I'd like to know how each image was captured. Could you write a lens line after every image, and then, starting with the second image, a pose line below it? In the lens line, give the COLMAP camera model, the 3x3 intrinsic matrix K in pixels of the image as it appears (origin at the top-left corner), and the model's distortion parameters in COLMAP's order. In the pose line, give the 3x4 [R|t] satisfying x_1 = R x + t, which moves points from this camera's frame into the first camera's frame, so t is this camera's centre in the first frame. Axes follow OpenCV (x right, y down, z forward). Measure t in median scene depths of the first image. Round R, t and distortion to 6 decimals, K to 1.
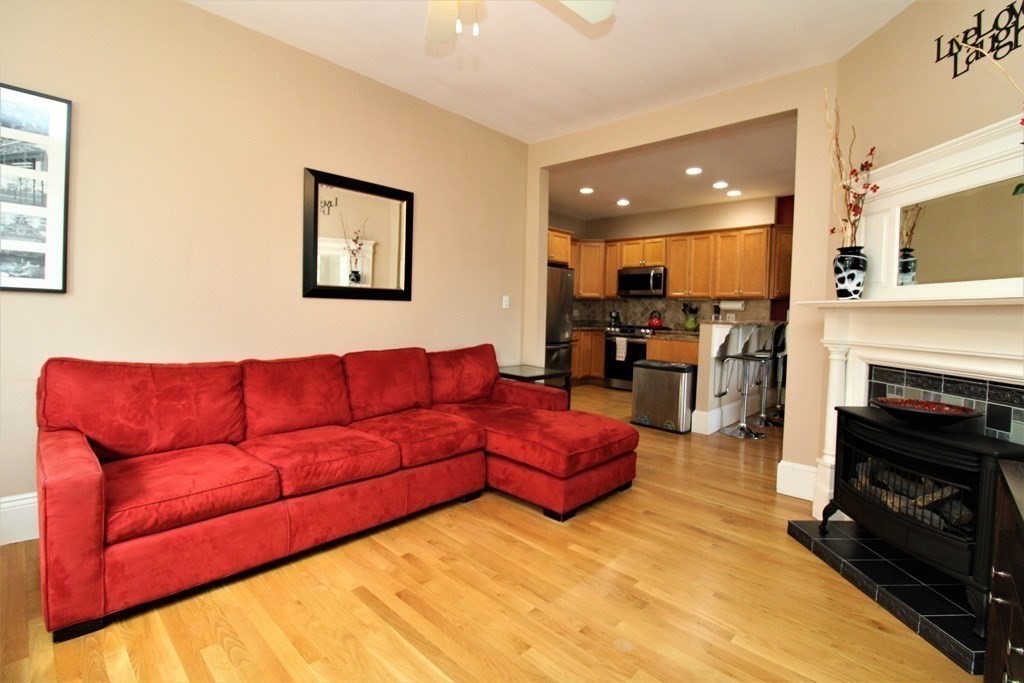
lens RADIAL K [[473.5, 0, 507.4], [0, 473.5, 321.5], [0, 0, 1]] dist [-0.000439, -0.002025]
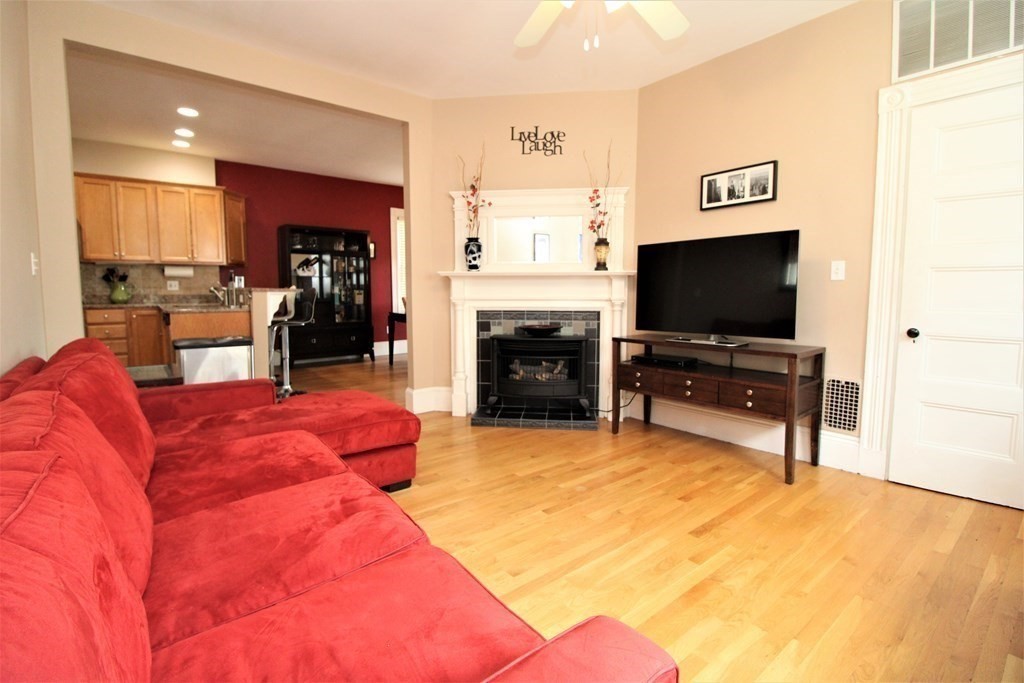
lens RADIAL K [[473.5, 0, 509.5], [0, 473.5, 334.0], [0, 0, 1]] dist [-0.000439, -0.002025]
pose [[0.147415, -0.124802, 0.981169, -0.906110], [0.024820, 0.992162, 0.122471, -0.030206], [-0.988763, 0.006299, 0.149357, 0.690802]]
